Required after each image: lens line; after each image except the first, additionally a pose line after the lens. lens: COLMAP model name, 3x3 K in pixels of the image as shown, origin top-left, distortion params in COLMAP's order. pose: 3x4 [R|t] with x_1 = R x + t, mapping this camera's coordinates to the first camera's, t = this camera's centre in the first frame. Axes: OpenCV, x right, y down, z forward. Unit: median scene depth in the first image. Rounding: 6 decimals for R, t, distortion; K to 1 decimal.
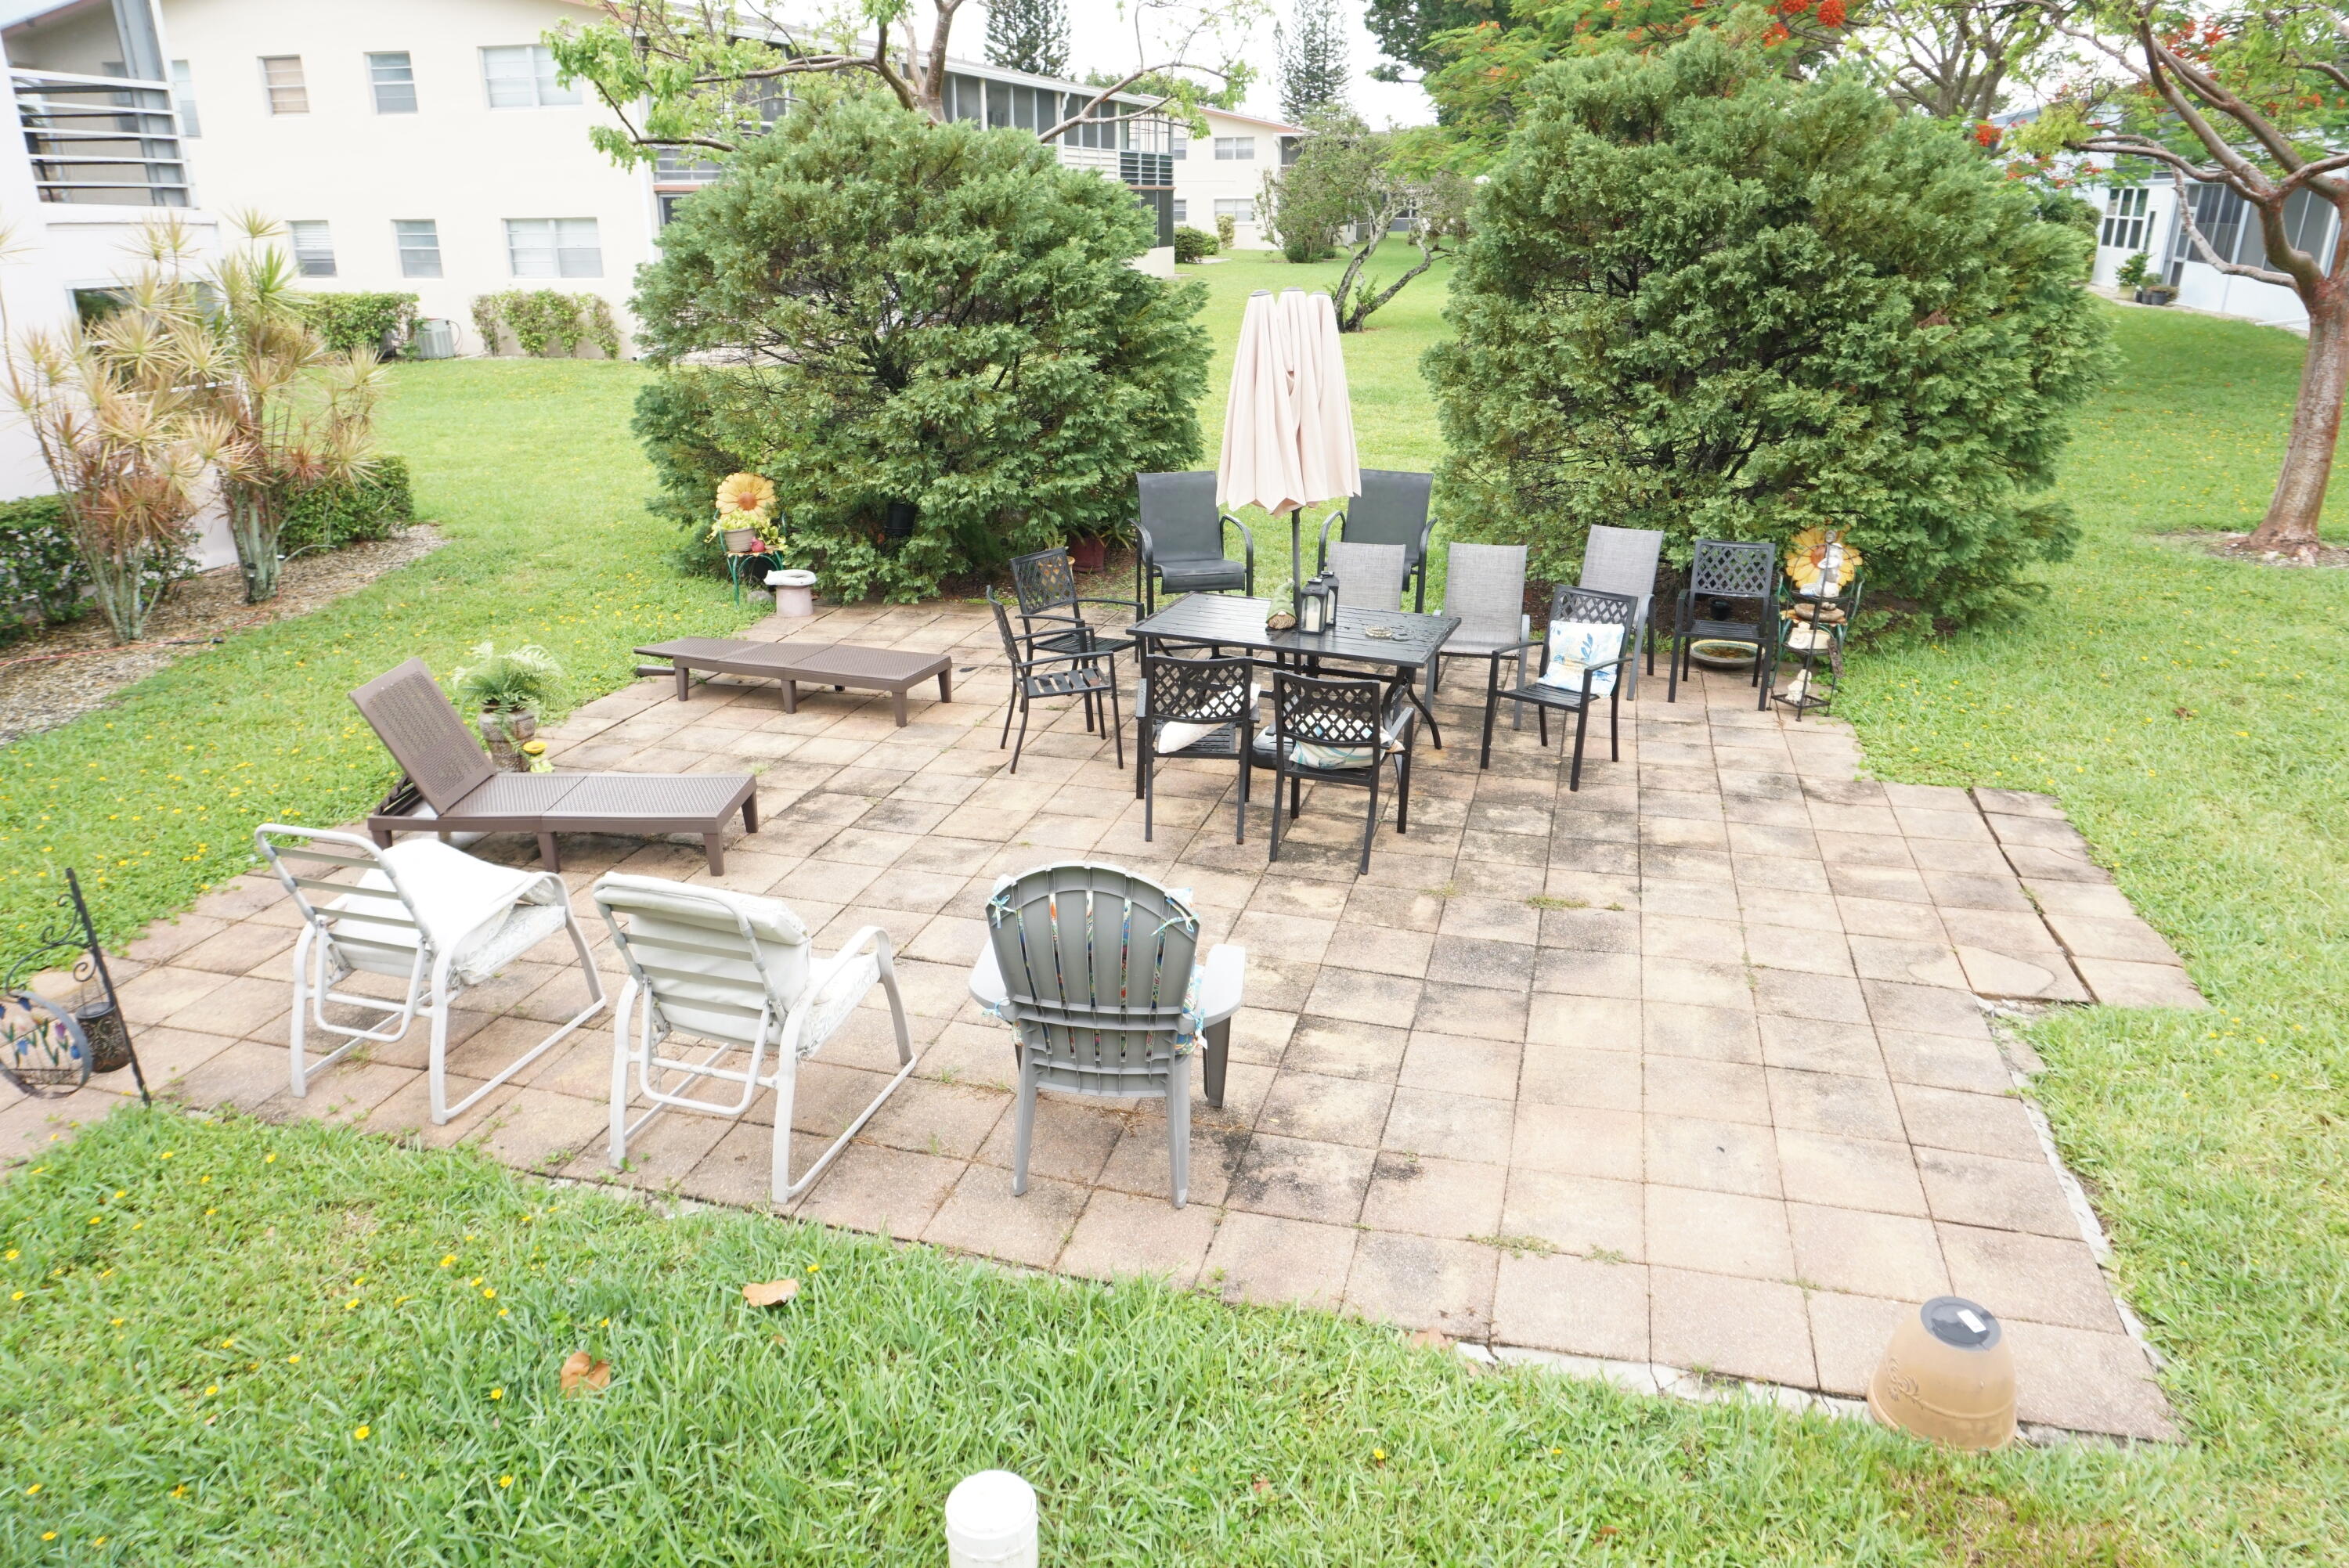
lens RADIAL K [[1612.4, 0, 1174.5], [0, 1612.4, 784.0], [0, 0, 1]] dist [-0.001701, -0.001474]
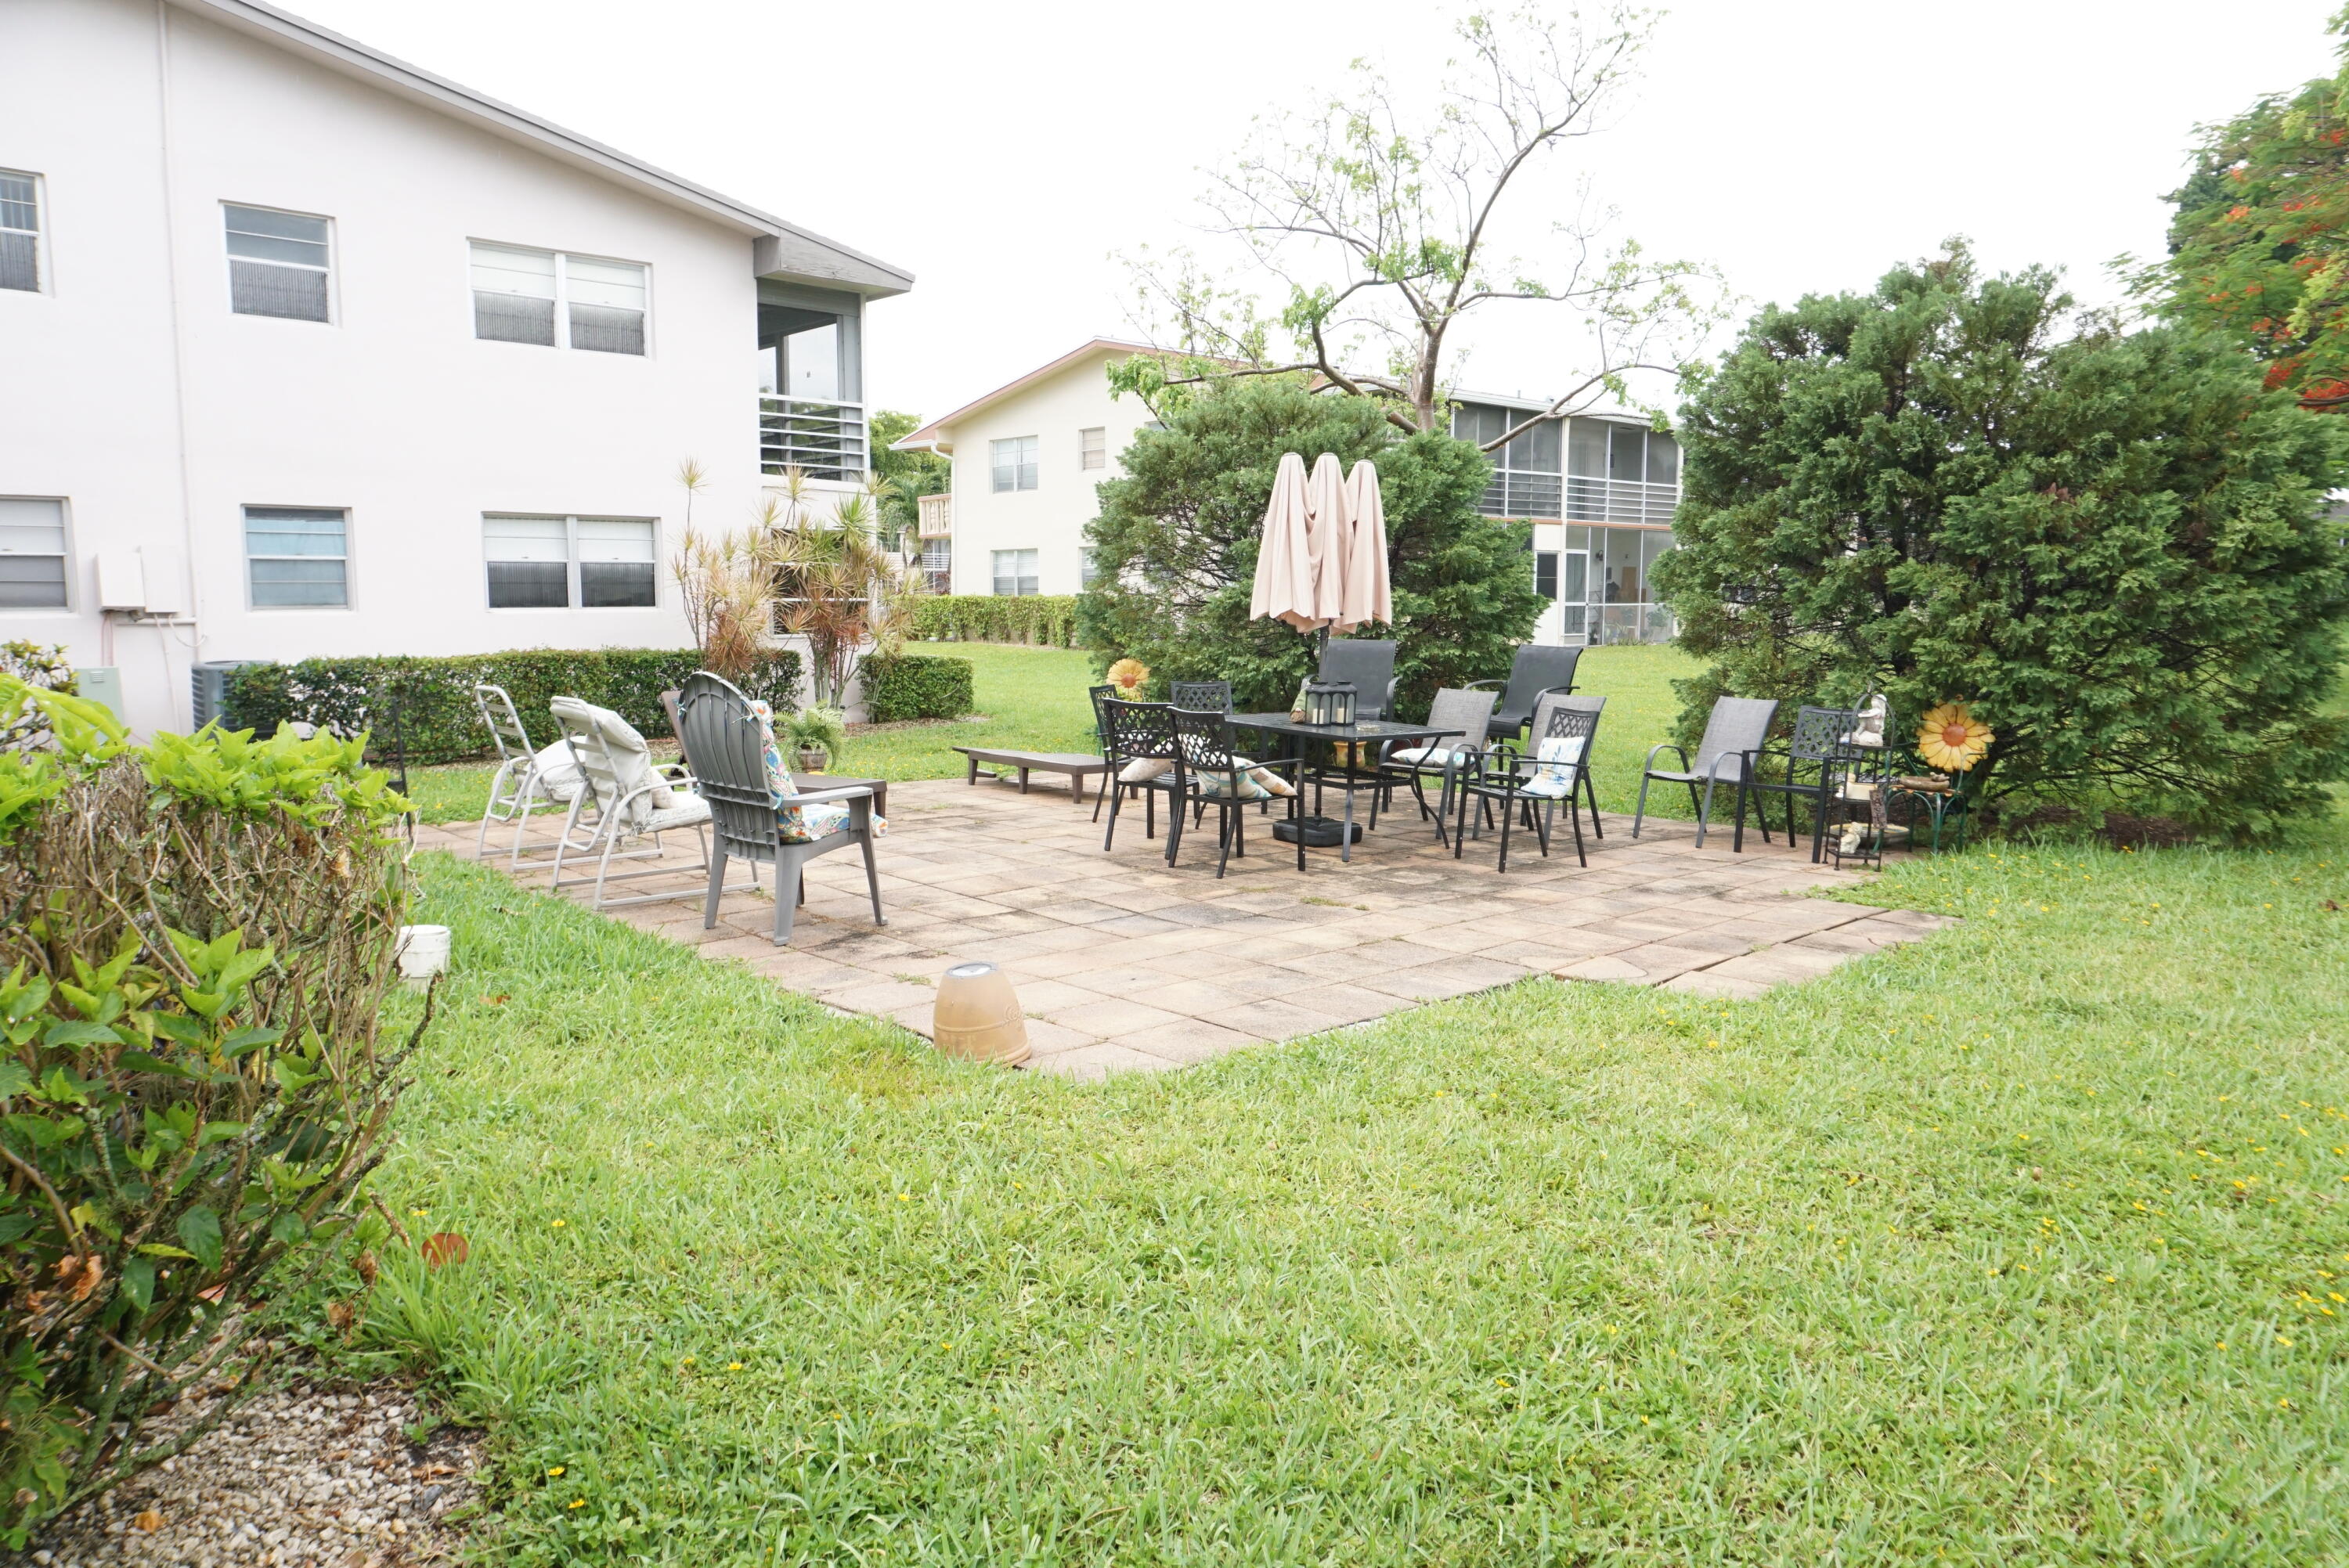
lens RADIAL K [[1588.2, 0, 1174.5], [0, 1588.2, 784.0], [0, 0, 1]] dist [-0.015660, 0.044422]
pose [[0.864457, 0.065837, -0.498378, 0.497663], [-0.174935, 0.968822, -0.175449, 0.147945], [0.471288, 0.238852, 0.849021, -0.035643]]
